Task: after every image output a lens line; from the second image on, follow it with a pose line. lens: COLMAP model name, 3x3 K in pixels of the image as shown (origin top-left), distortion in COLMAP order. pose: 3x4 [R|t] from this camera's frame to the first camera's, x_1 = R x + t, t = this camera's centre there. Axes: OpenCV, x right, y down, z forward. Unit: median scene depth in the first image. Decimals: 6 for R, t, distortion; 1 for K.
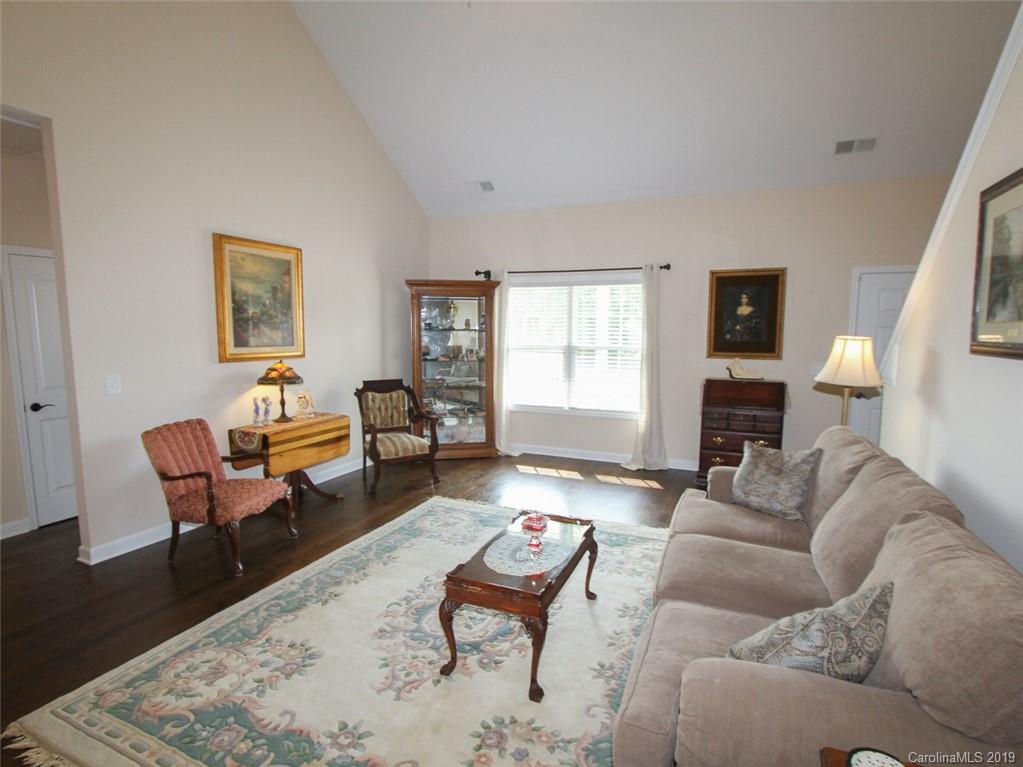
lens RADIAL K [[531.5, 0, 516.1], [0, 531.5, 390.0], [0, 0, 1]] dist [-0.027437, 0.006827]
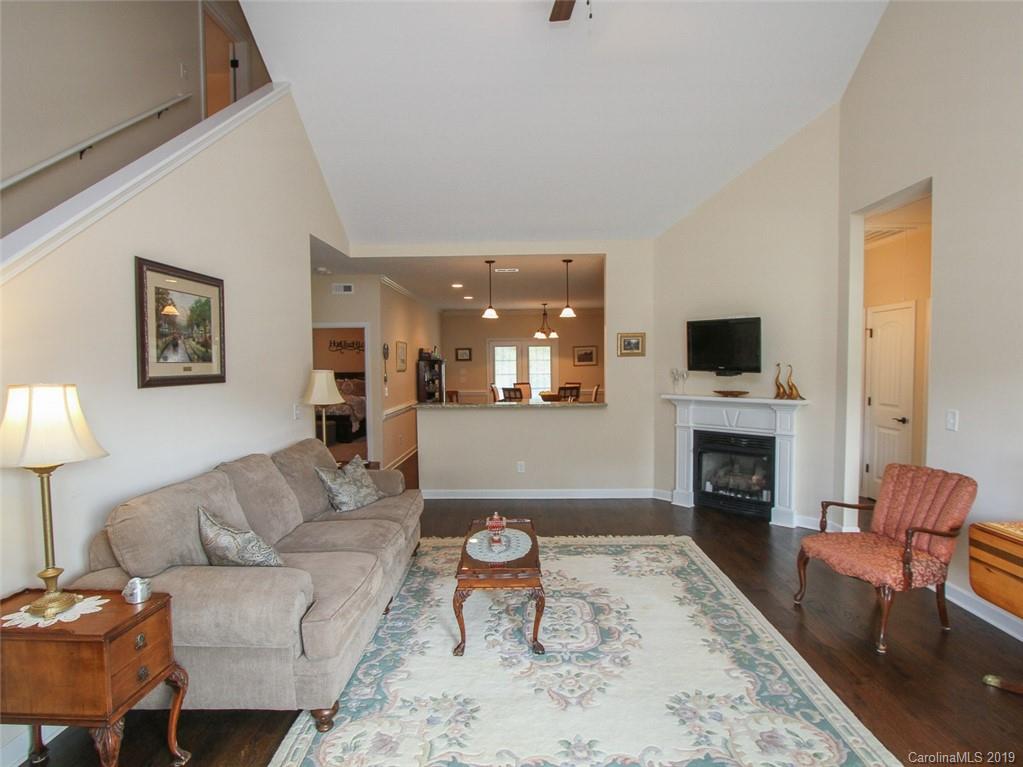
lens RADIAL K [[531.5, 0, 514.4], [0, 531.5, 391.0], [0, 0, 1]] dist [-0.027437, 0.006827]
pose [[-0.924967, 0.025764, -0.379172, 0.269350], [-0.038332, 0.986287, 0.160525, -0.147025], [0.378109, 0.163014, -0.911296, 1.237843]]
